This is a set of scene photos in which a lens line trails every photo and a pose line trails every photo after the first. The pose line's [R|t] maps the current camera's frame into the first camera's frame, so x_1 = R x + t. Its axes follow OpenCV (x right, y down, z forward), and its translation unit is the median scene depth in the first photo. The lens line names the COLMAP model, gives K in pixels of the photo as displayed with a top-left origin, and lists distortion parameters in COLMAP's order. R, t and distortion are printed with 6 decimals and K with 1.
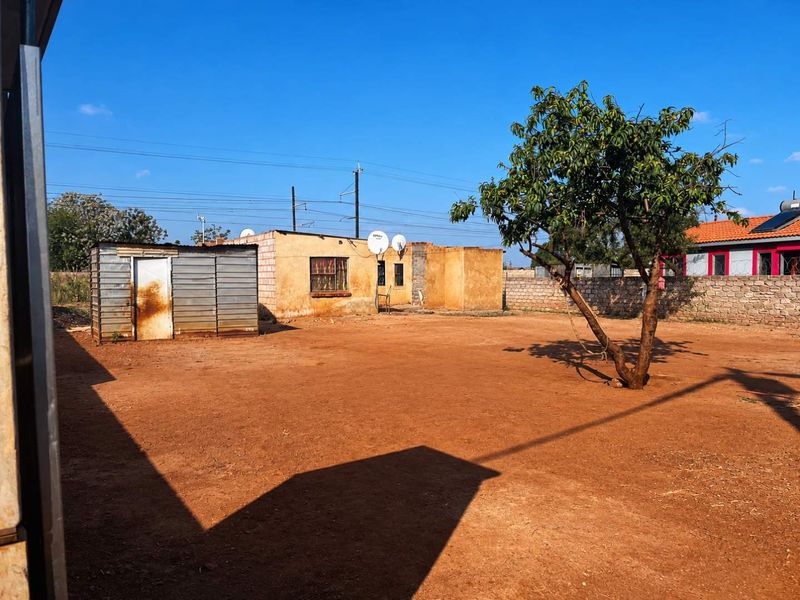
lens RADIAL K [[608.6, 0, 375.9], [0, 608.6, 319.8], [0, 0, 1]] dist [-0.002873, -0.001096]
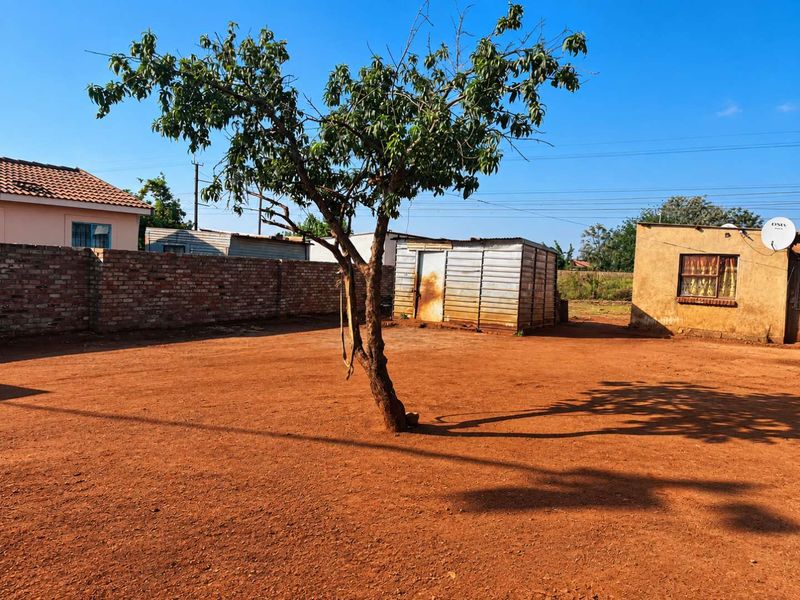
lens RADIAL K [[578.4, 0, 390.6], [0, 578.4, 319.2], [0, 0, 1]] dist [0.003014, -0.033597]
pose [[0.502008, 0.097873, -0.859307, 0.501798], [-0.100154, 0.993470, 0.054643, -0.025585], [0.859044, 0.058632, 0.508532, 0.367481]]
